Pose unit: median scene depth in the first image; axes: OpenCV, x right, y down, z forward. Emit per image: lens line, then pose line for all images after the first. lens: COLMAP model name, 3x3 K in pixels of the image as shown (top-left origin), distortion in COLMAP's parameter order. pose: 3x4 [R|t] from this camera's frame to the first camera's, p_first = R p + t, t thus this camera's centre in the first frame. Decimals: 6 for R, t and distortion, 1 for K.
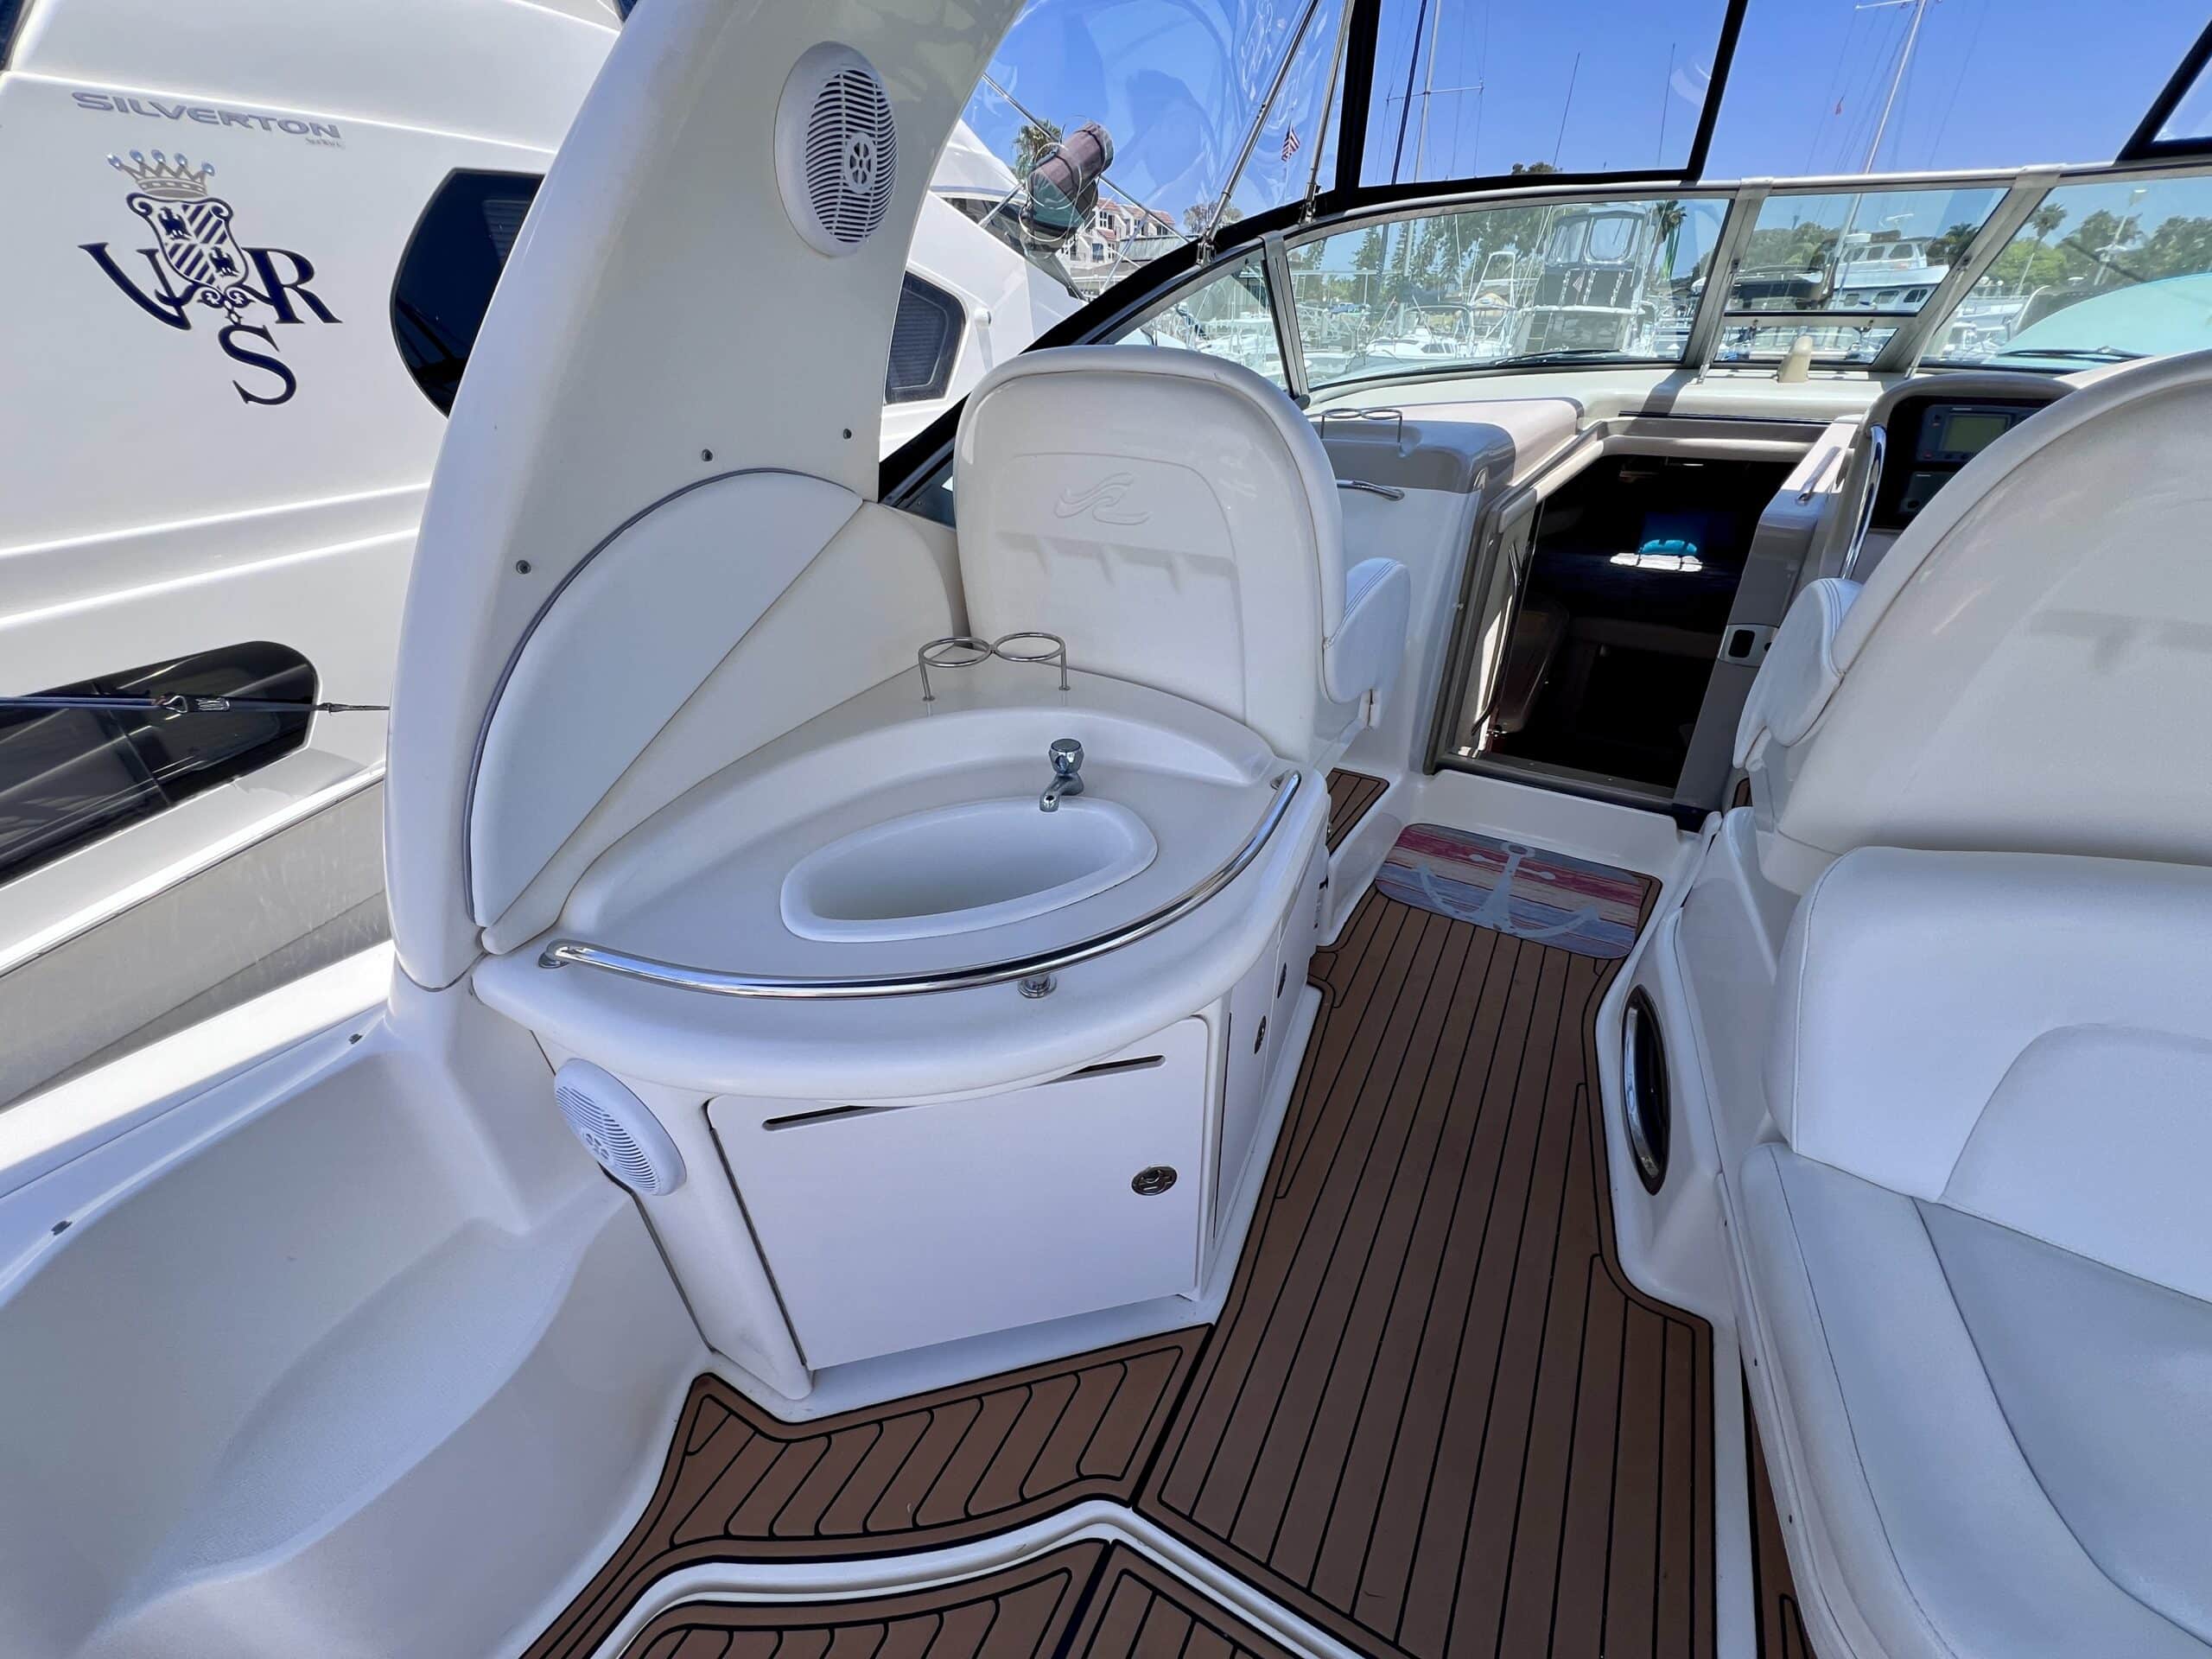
lens RADIAL K [[887.3, 0, 1110.1], [0, 887.3, 831.3], [0, 0, 1]] dist [-0.004560, 0.000040]
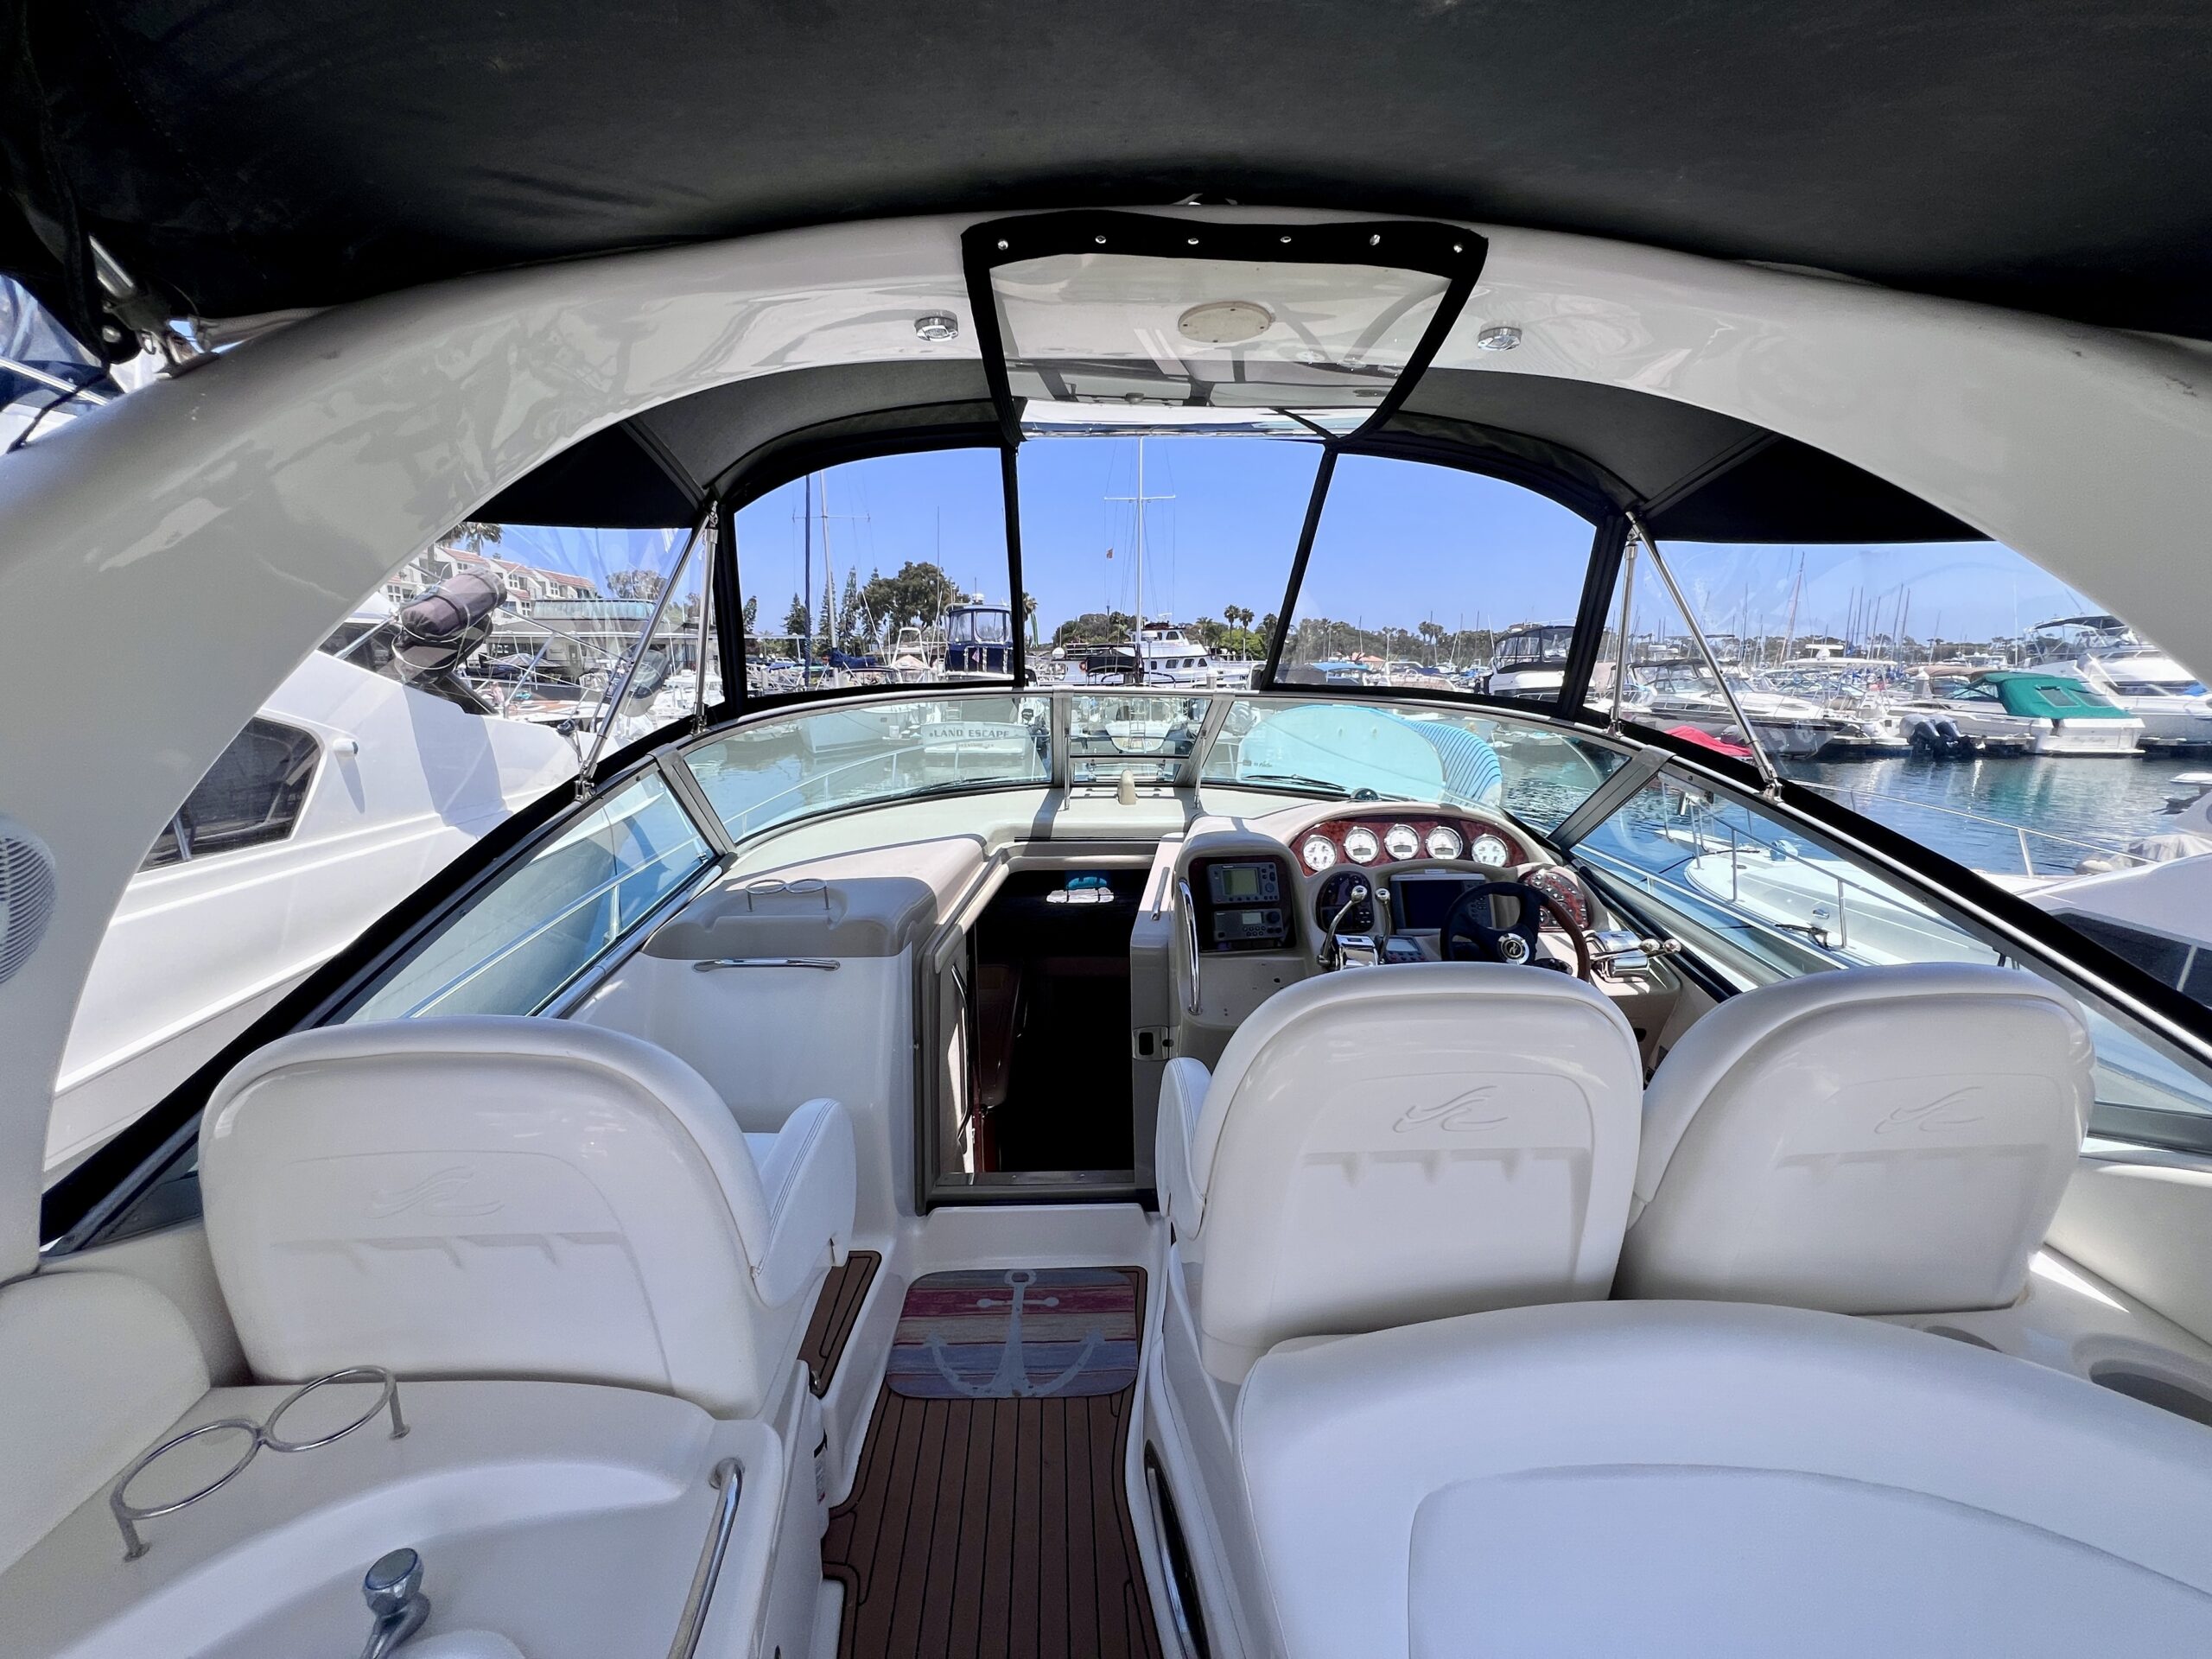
lens RADIAL K [[884.8, 0, 1100.5], [0, 884.8, 837.8], [0, 0, 1]] dist [0.014317, -0.000155]
pose [[0.849139, -0.094535, 0.519640, 0.062064], [0.257491, 0.933109, -0.251009, -0.170829], [-0.461151, 0.346944, 0.816682, -0.038050]]
